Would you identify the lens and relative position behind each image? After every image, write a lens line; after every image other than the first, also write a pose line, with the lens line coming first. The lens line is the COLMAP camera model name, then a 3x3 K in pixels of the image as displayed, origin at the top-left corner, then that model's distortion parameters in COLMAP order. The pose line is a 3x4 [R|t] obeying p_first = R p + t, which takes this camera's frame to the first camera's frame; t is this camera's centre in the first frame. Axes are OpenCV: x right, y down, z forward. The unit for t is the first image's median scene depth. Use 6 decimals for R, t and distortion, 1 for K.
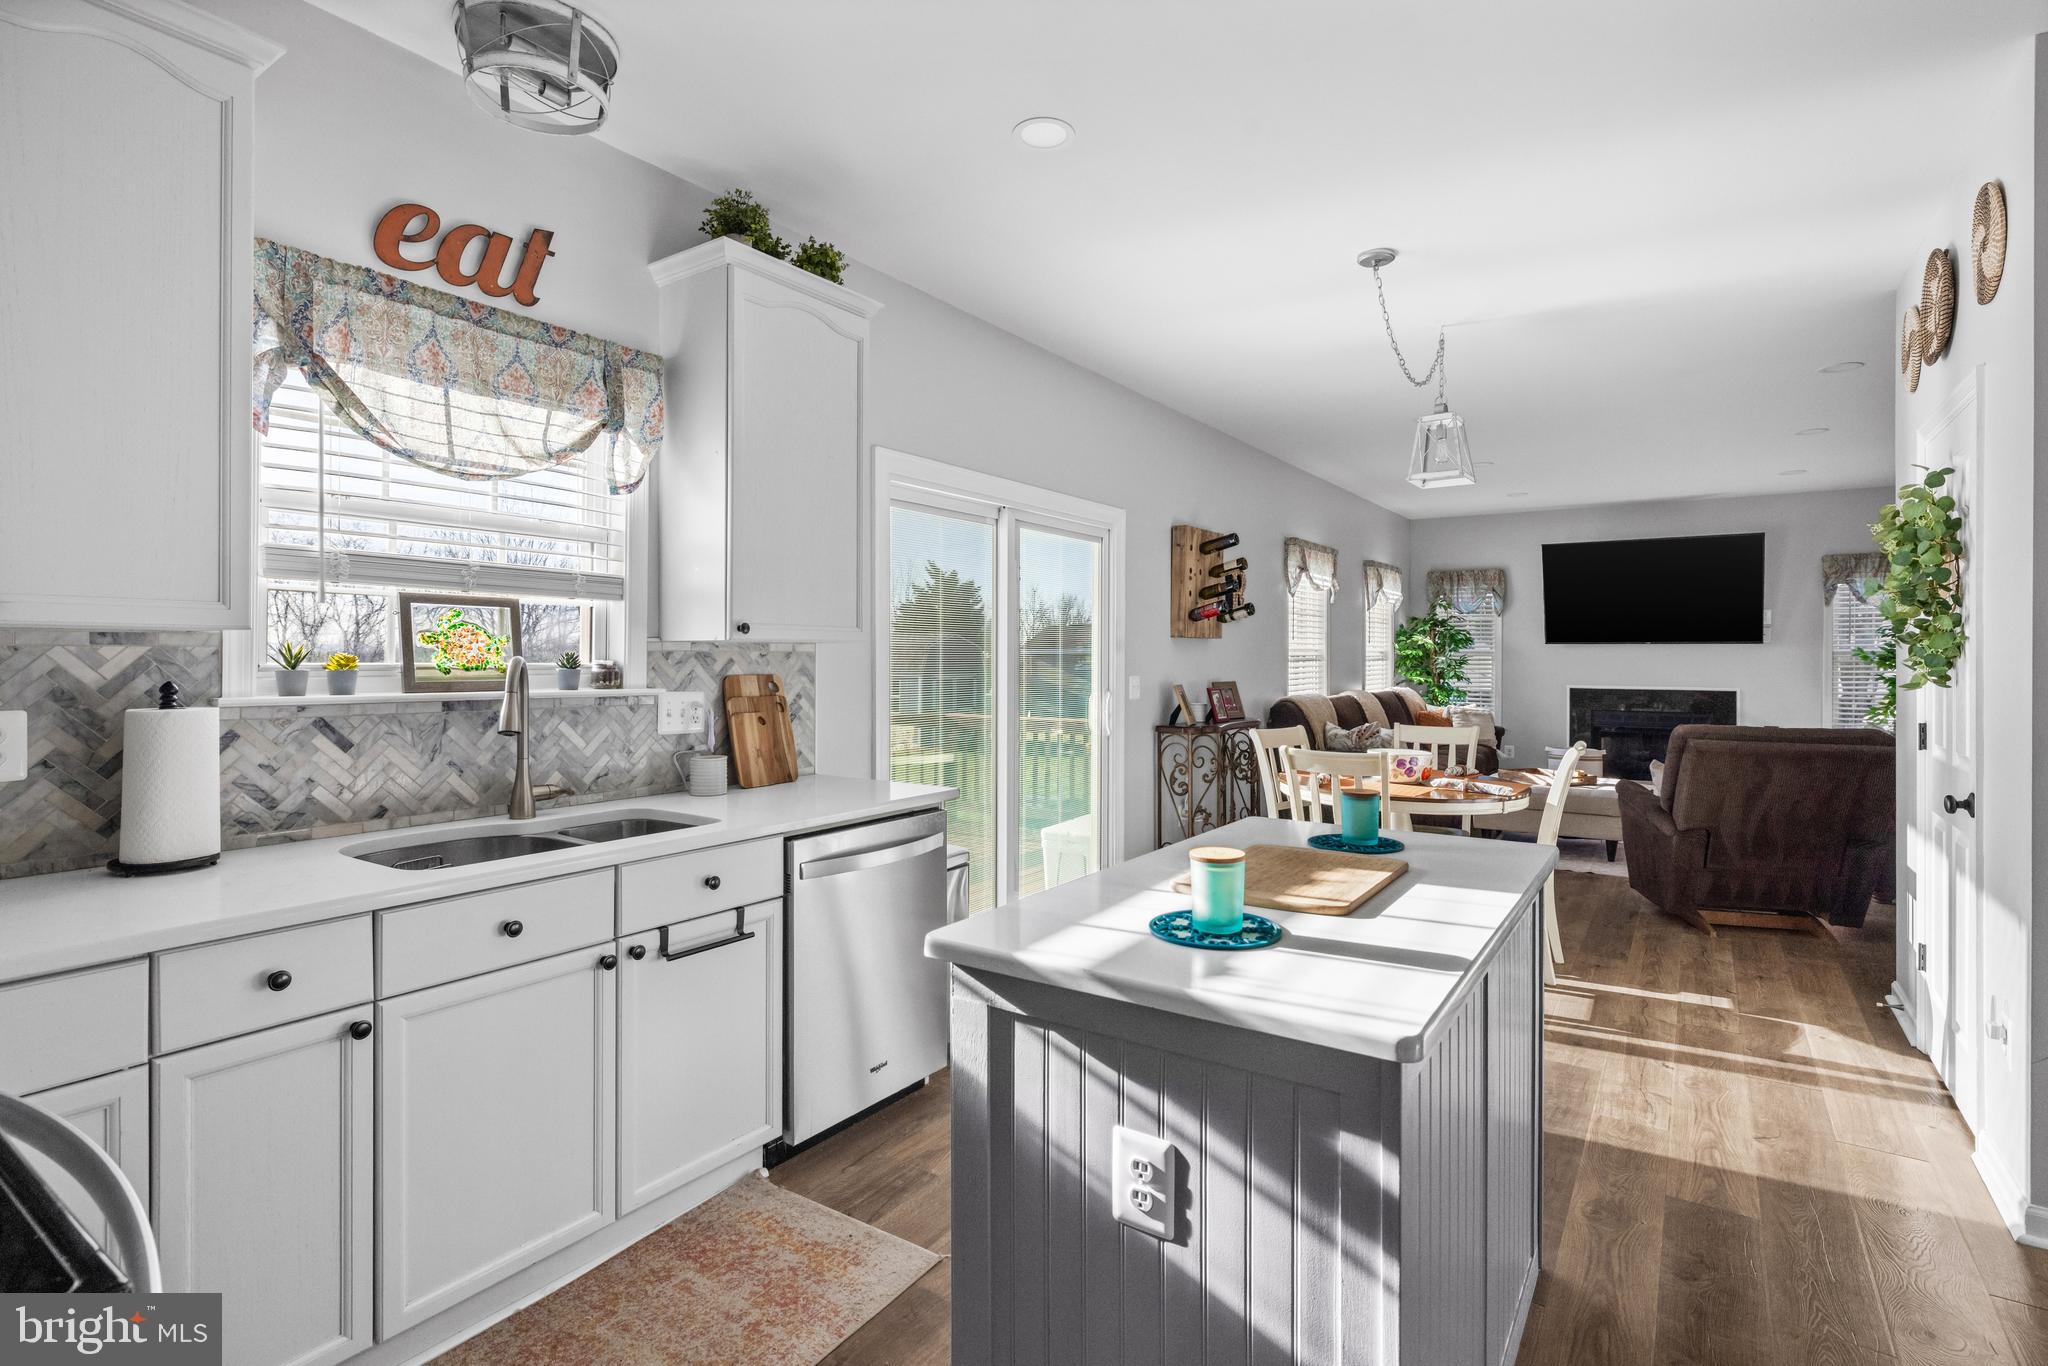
lens RADIAL K [[966.1, 0, 1045.2], [0, 966.1, 649.9], [0, 0, 1]] dist [-0.001388, -0.000112]
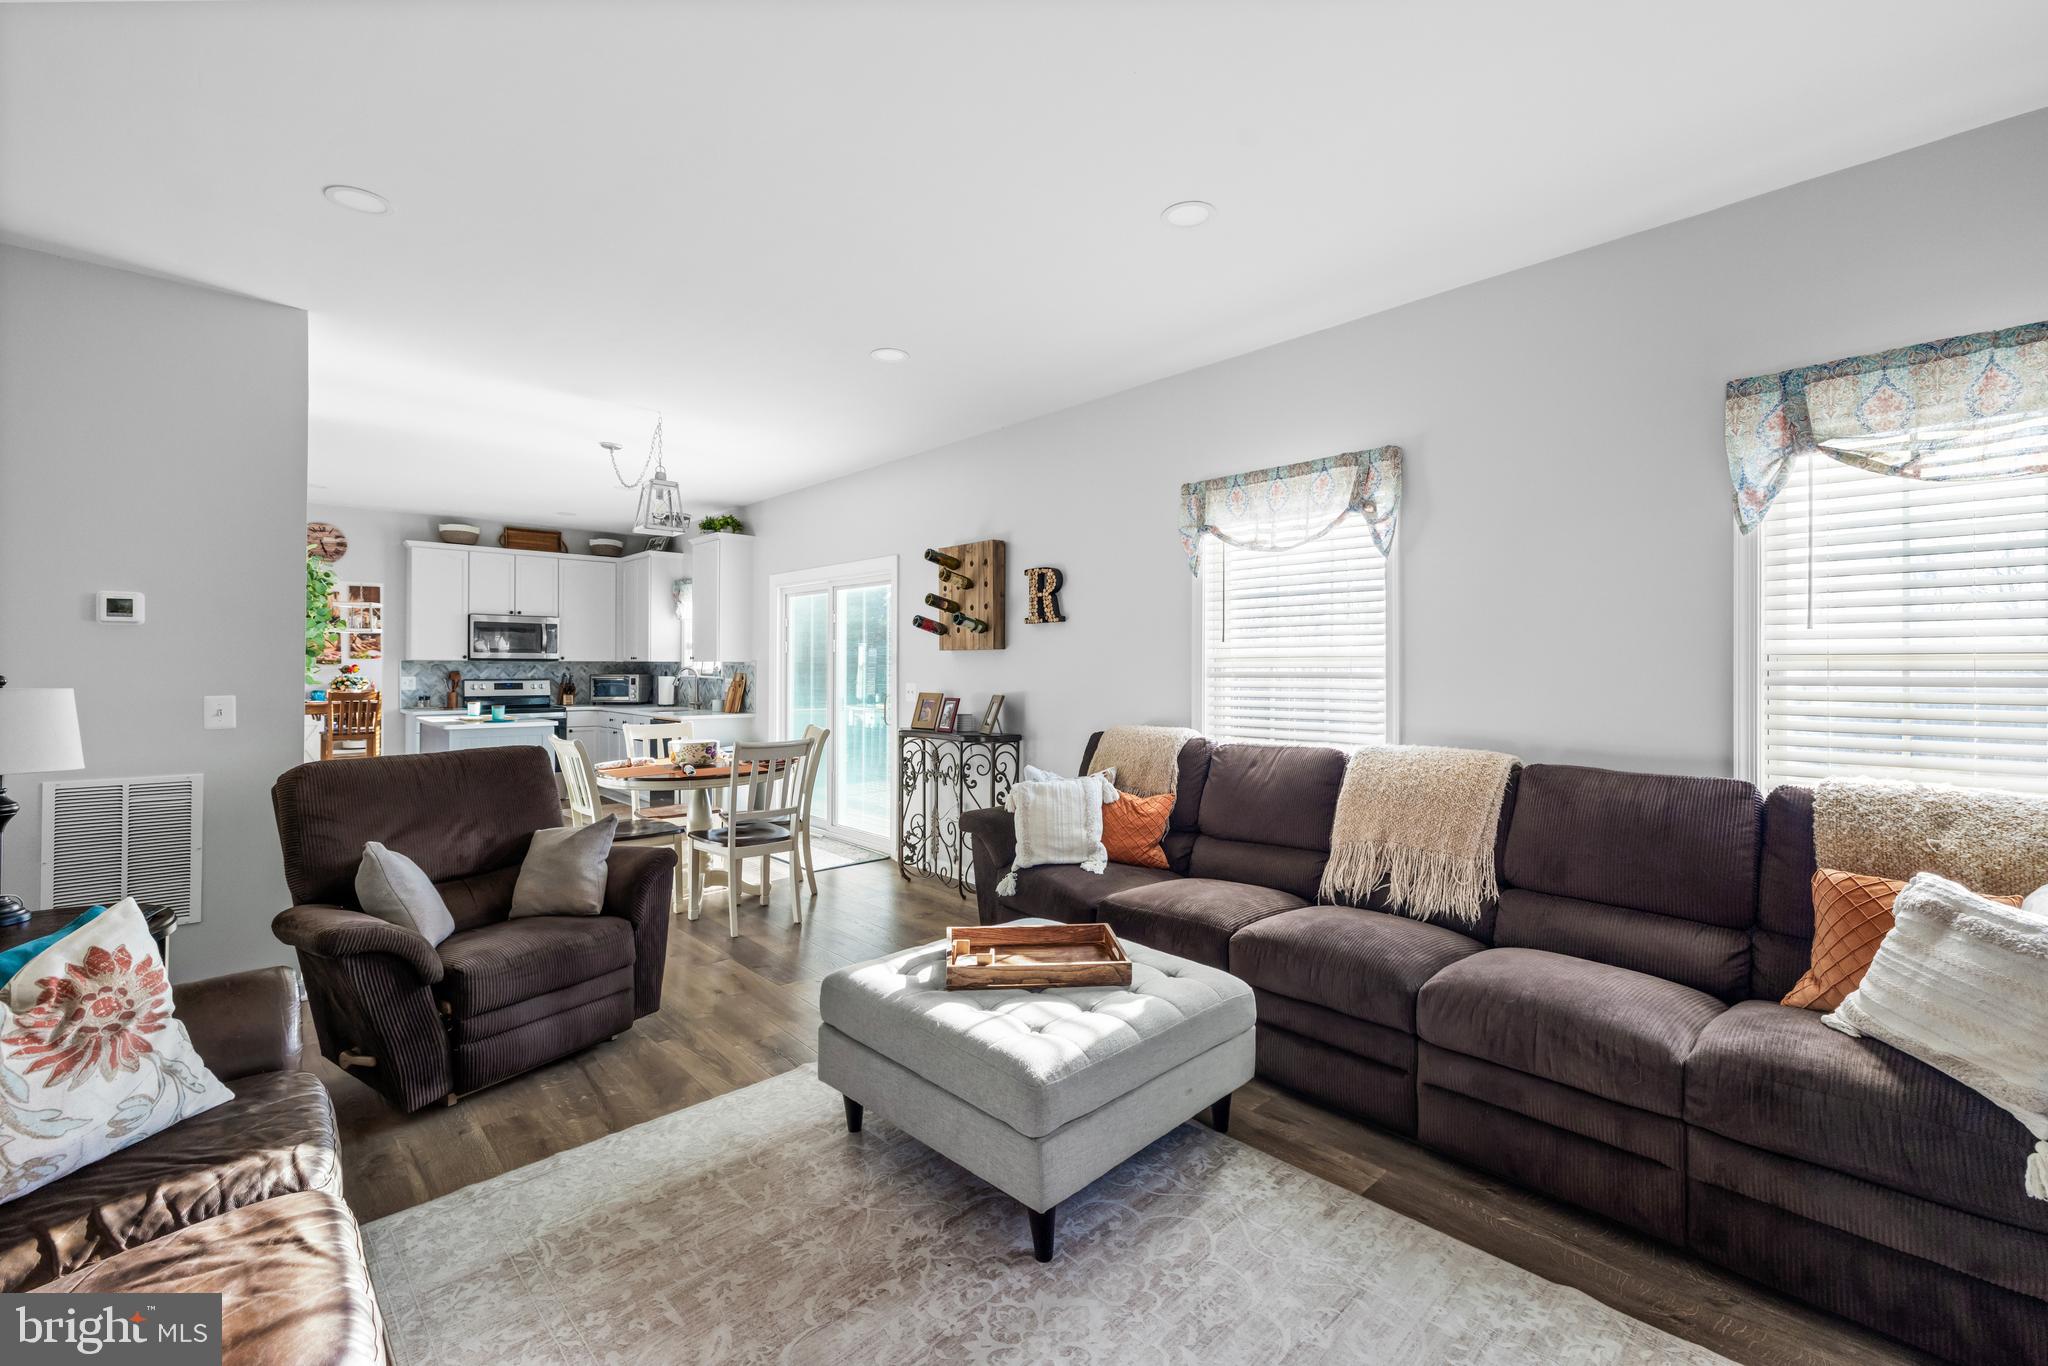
lens RADIAL K [[865.3, 0, 1024.0], [0, 865.3, 683.0], [0, 0, 1]] dist [0.002034, 0.000053]
pose [[-0.230355, 0.011191, -0.973042, 1.130916], [-0.003549, 0.999918, 0.012340, 0.011230], [0.973100, 0.006295, -0.230297, 1.386010]]
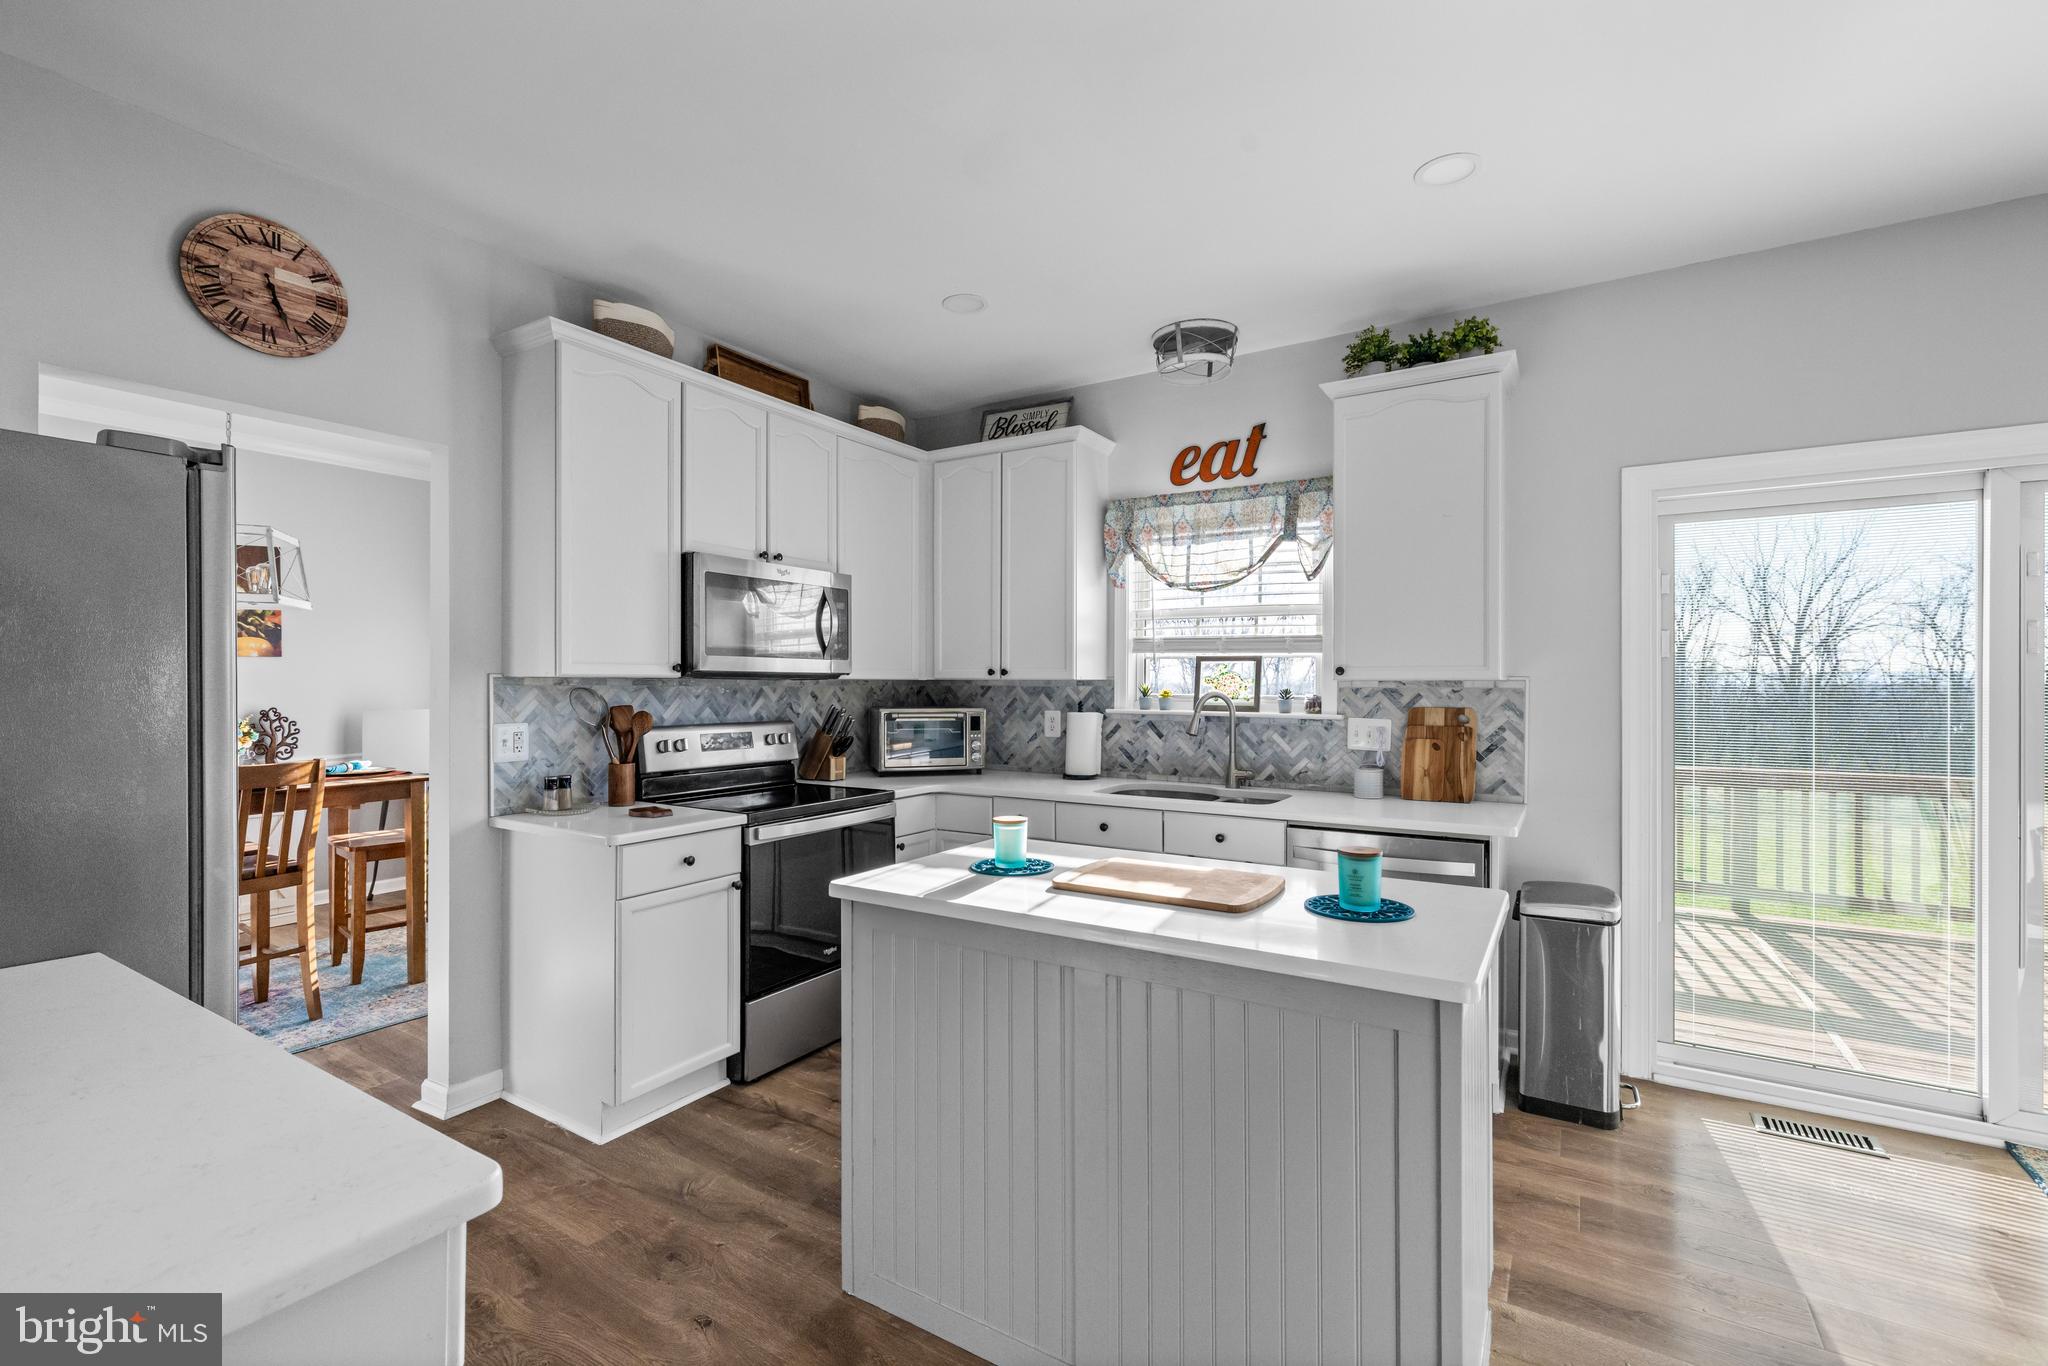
lens RADIAL K [[911.8, 0, 1015.8], [0, 911.8, 691.1], [0, 0, 1]] dist [0.001102, 0.000172]
pose [[0.034479, -0.001230, -0.999405, 0.452268], [-0.000240, 0.999999, -0.001239, 0.003978], [0.999405, 0.000282, 0.034479, 0.252764]]
